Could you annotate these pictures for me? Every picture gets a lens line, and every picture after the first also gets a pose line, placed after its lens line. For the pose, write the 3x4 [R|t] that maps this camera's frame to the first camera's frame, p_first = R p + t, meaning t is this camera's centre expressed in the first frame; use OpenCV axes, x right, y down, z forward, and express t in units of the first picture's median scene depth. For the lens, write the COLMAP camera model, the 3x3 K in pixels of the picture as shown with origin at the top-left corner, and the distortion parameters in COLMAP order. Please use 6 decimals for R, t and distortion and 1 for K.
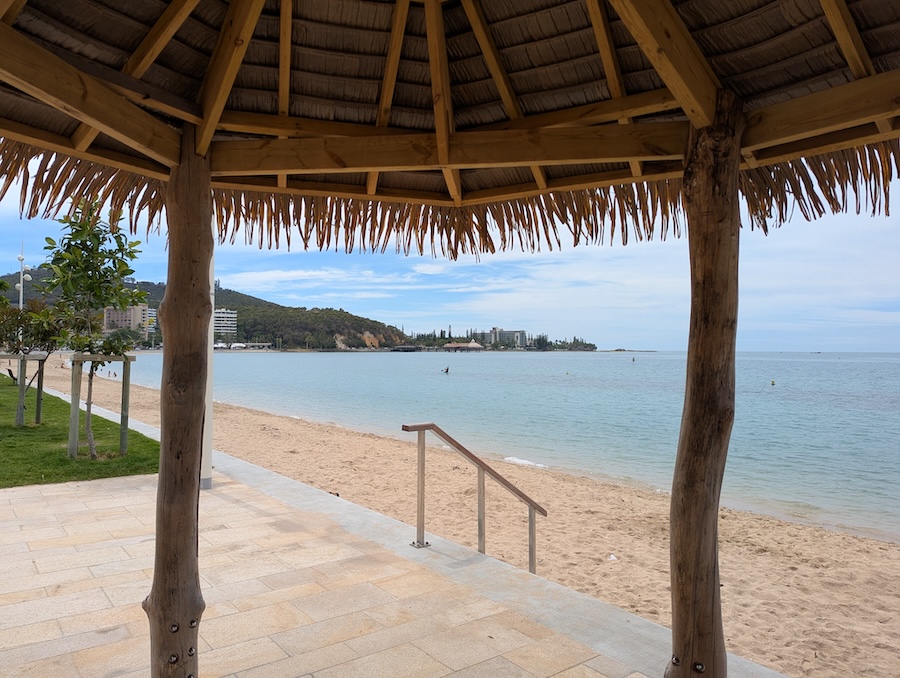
lens RADIAL K [[627.9, 0, 444.6], [0, 627.9, 338.2], [0, 0, 1]] dist [0.043497, -0.036151]
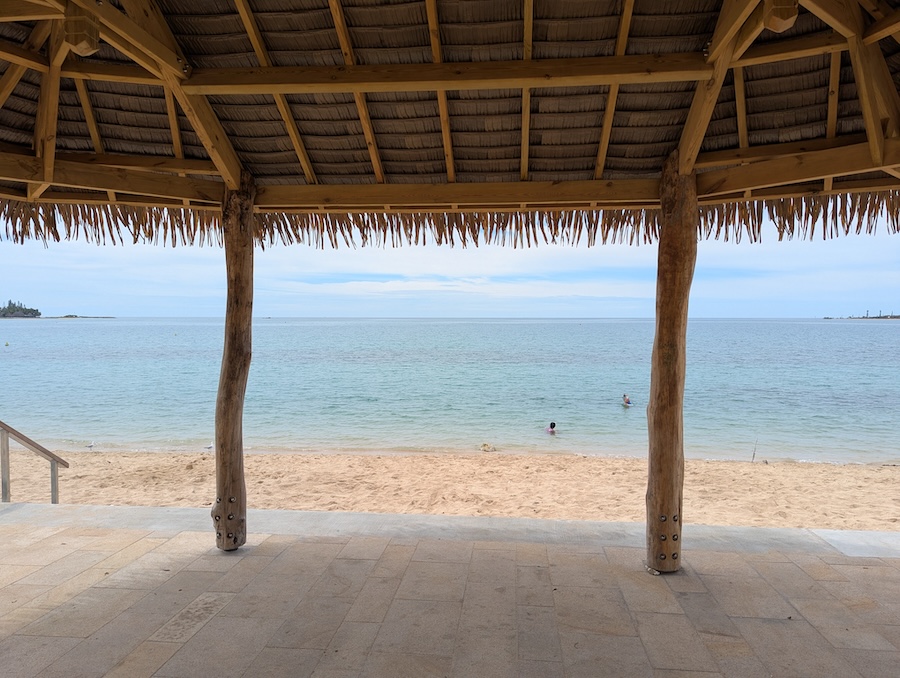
lens RADIAL K [[627.9, 0, 444.6], [0, 627.9, 338.2], [0, 0, 1]] dist [0.043497, -0.036151]
pose [[0.694448, -0.028087, 0.718995, -0.364111], [-0.010610, 0.998729, 0.049263, -0.017635], [-0.719465, -0.041840, 0.693267, -0.512995]]
